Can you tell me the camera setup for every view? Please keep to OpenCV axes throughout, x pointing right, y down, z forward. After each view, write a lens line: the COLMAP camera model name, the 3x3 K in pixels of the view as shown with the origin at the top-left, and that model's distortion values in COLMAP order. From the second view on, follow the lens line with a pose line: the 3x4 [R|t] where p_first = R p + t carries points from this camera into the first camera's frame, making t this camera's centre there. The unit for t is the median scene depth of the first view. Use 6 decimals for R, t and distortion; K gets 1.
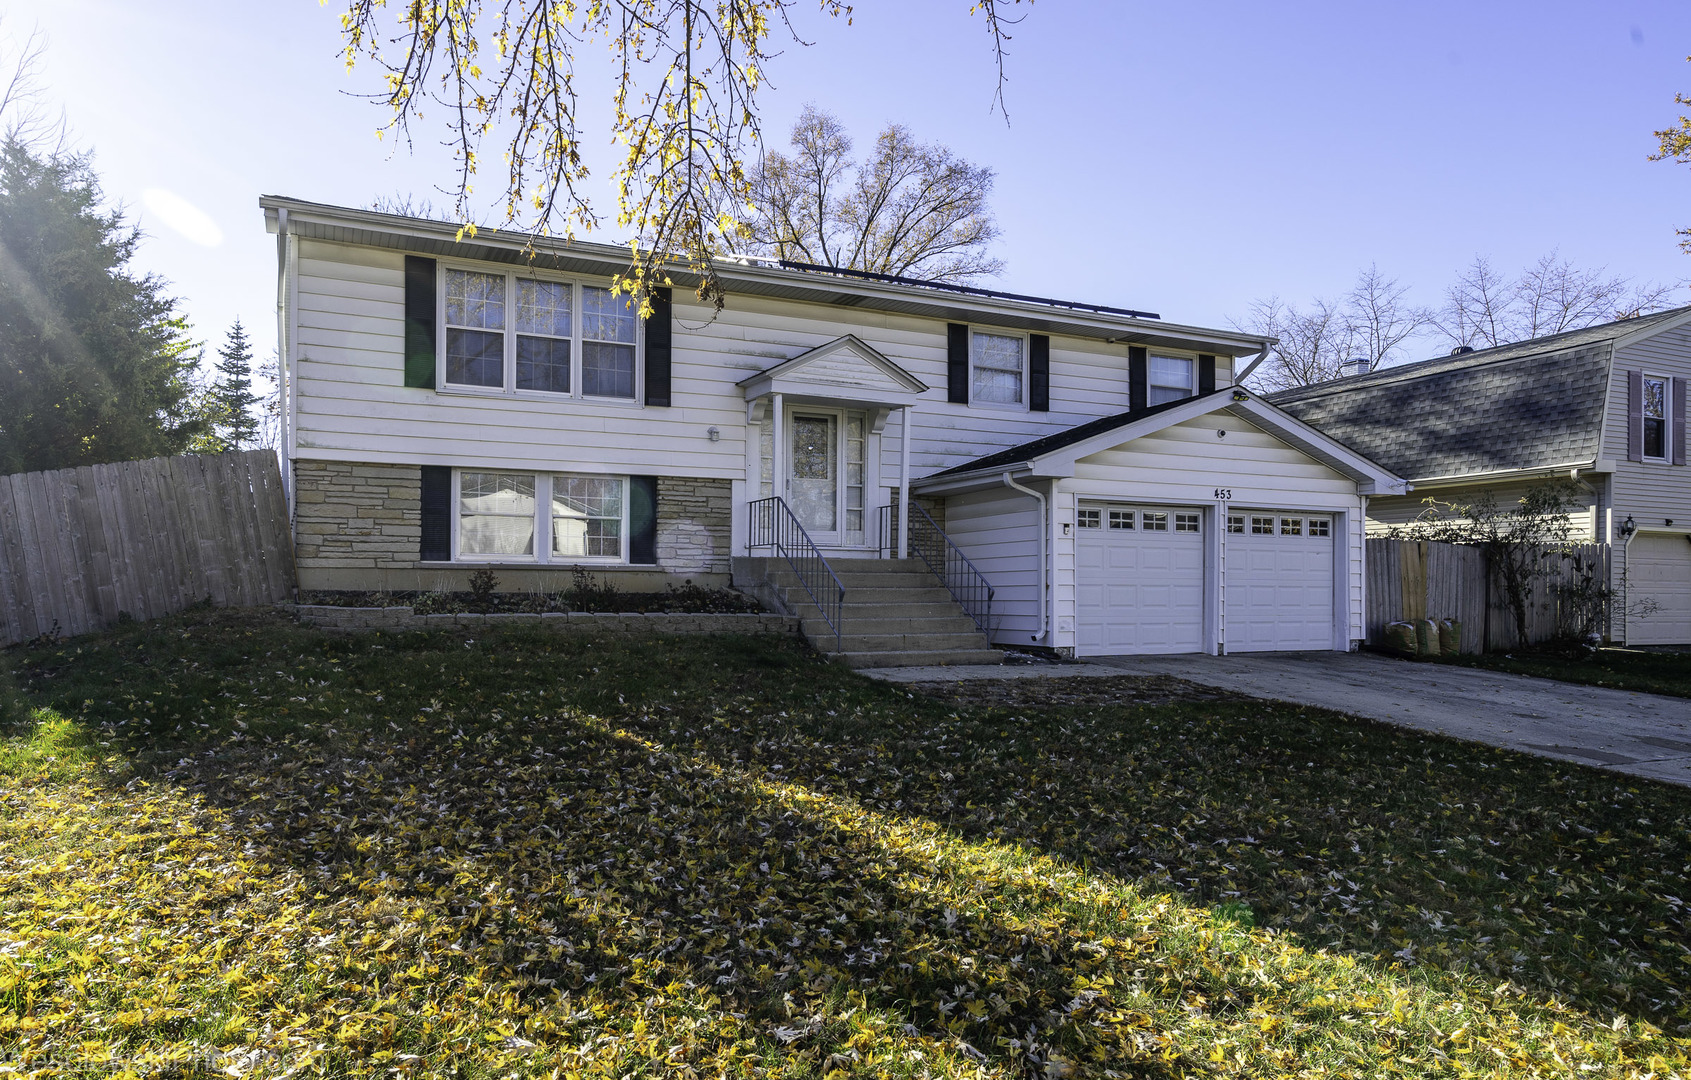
lens RADIAL K [[981.5, 0, 844.3], [0, 981.5, 556.2], [0, 0, 1]] dist [0.004422, -0.001051]
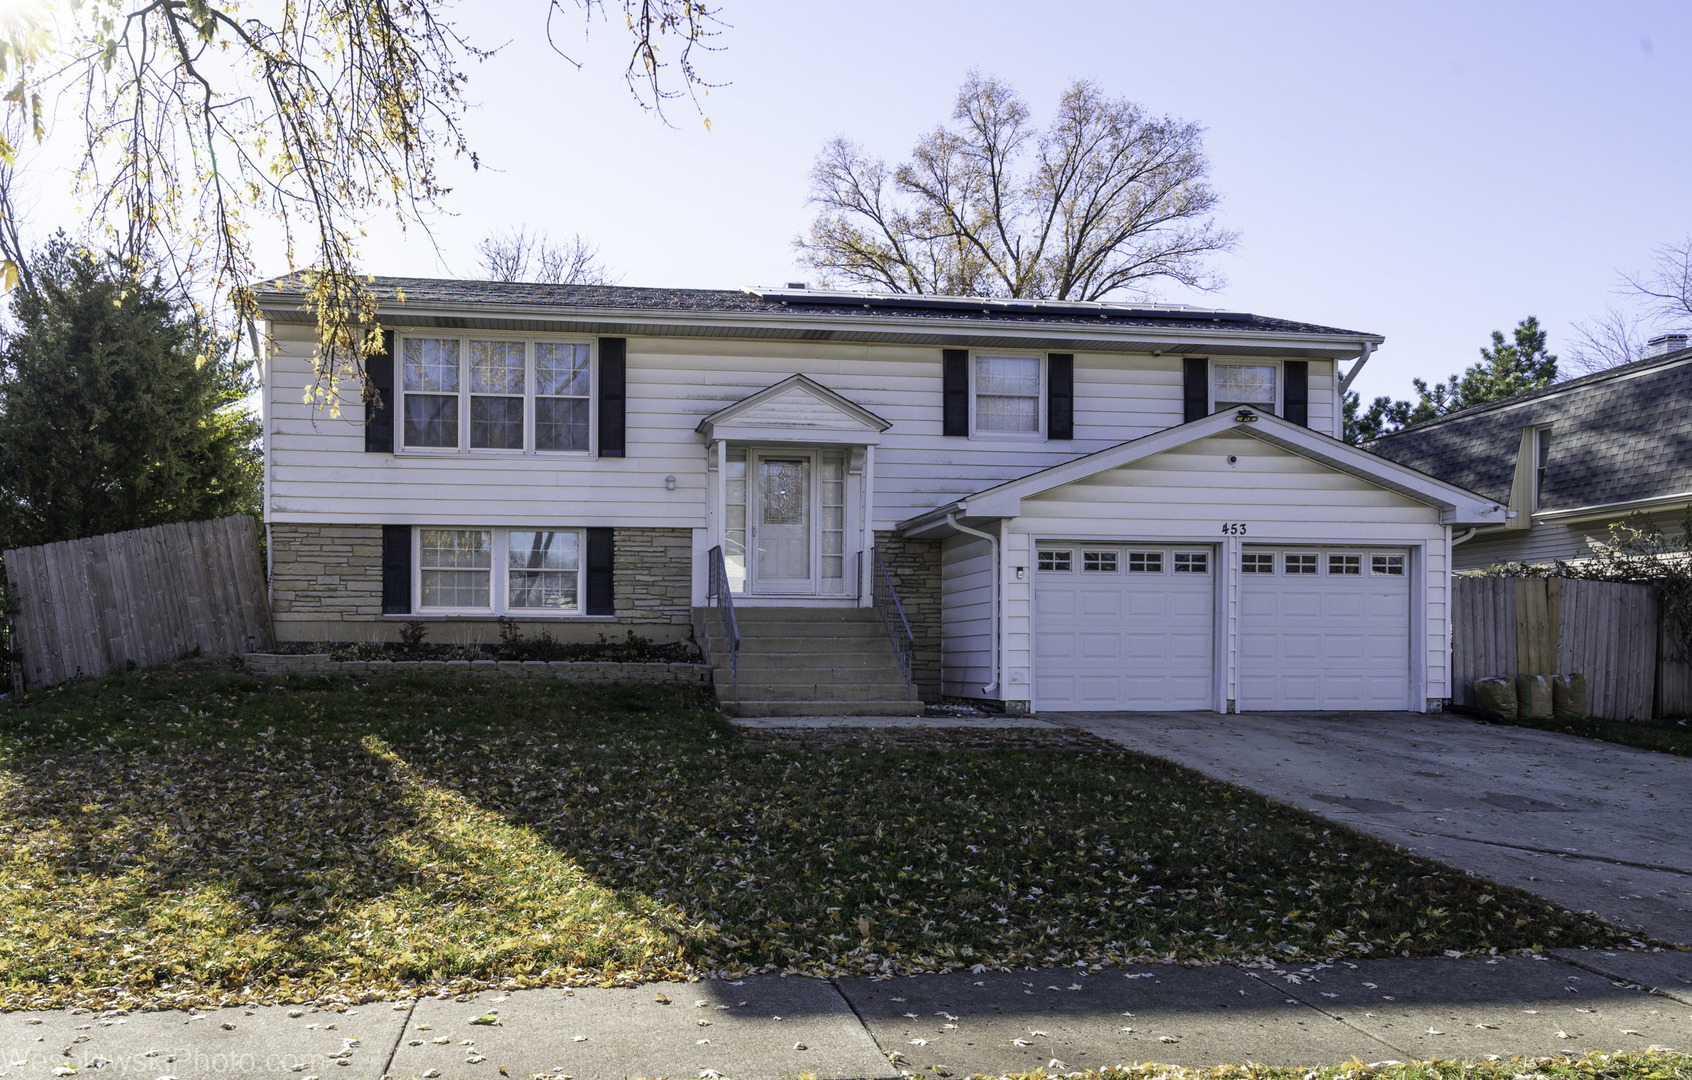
lens RADIAL K [[1260.9, 0, 874.3], [0, 1260.9, 608.5], [0, 0, 1]] dist [0.000202, 0.005877]
pose [[0.969812, -0.011509, -0.243581, 0.372049], [0.011189, 0.999934, -0.002697, 0.007384], [0.243596, -0.000110, 0.969877, -0.176138]]
